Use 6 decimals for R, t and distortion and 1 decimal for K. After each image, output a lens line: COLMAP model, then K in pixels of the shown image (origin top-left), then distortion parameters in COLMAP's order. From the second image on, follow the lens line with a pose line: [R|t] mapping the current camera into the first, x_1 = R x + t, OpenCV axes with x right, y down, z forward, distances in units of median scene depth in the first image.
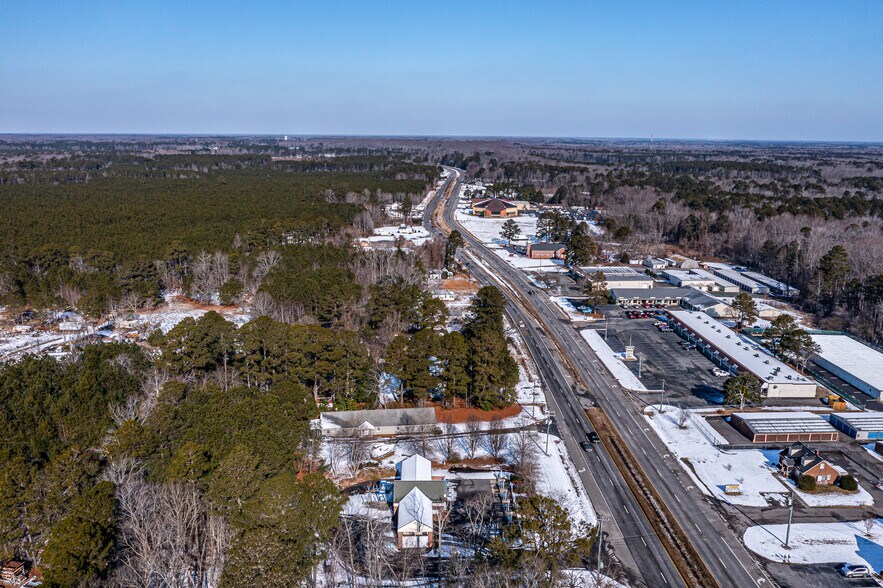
lens RADIAL K [[697.3, 0, 441.5], [0, 697.3, 294.0], [0, 0, 1]] dist [-0.009195, -0.000796]
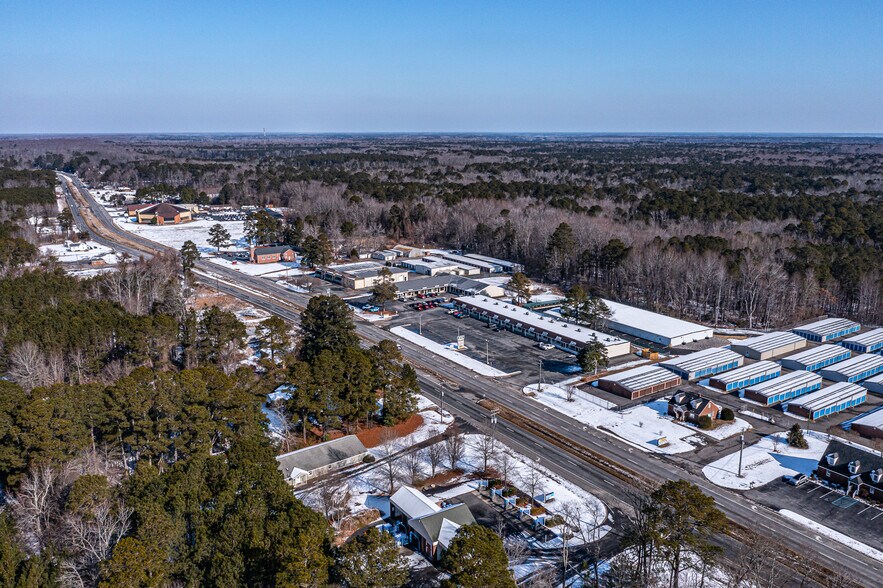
lens RADIAL K [[712.6, 0, 441.5], [0, 712.6, 294.0], [0, 0, 1]] dist [-0.008135, -0.002809]
pose [[0.854663, -0.128976, 0.502907, -0.207462], [0.127503, 0.991129, 0.037501, -0.022392], [-0.503283, 0.032071, 0.863526, 0.080469]]
